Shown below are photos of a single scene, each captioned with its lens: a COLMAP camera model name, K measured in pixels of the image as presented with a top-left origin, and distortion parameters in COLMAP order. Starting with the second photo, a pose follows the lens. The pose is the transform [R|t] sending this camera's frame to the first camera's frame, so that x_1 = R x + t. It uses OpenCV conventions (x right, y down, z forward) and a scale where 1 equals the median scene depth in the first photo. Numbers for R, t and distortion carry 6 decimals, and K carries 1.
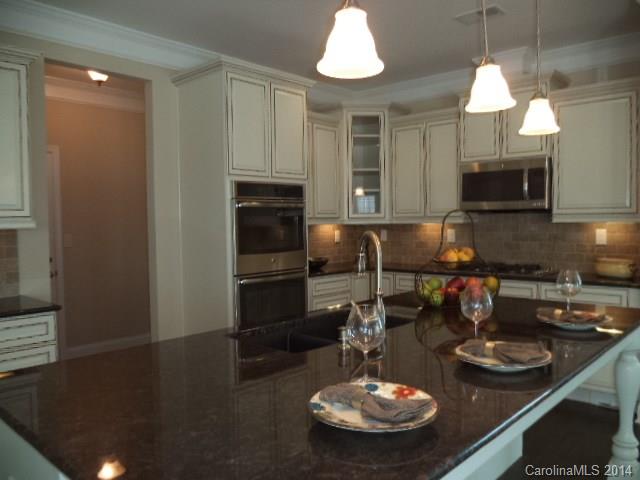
lens RADIAL K [[510.3, 0, 320.0], [0, 510.3, 240.0], [0, 0, 1]] dist [-0.052612, 0.001257]
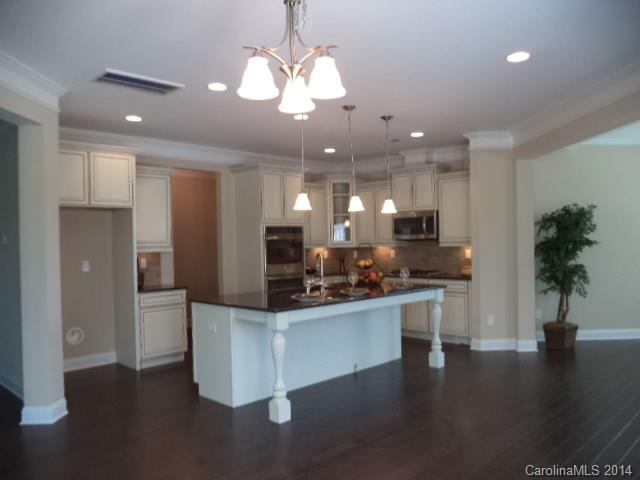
lens RADIAL K [[510.3, 0, 320.0], [0, 510.3, 240.0], [0, 0, 1]] dist [-0.052612, 0.001257]
pose [[0.999298, -0.006797, -0.036846, 0.100376], [0.005367, 0.999233, -0.038786, 0.011296], [0.037081, 0.038561, 0.998568, -0.835474]]
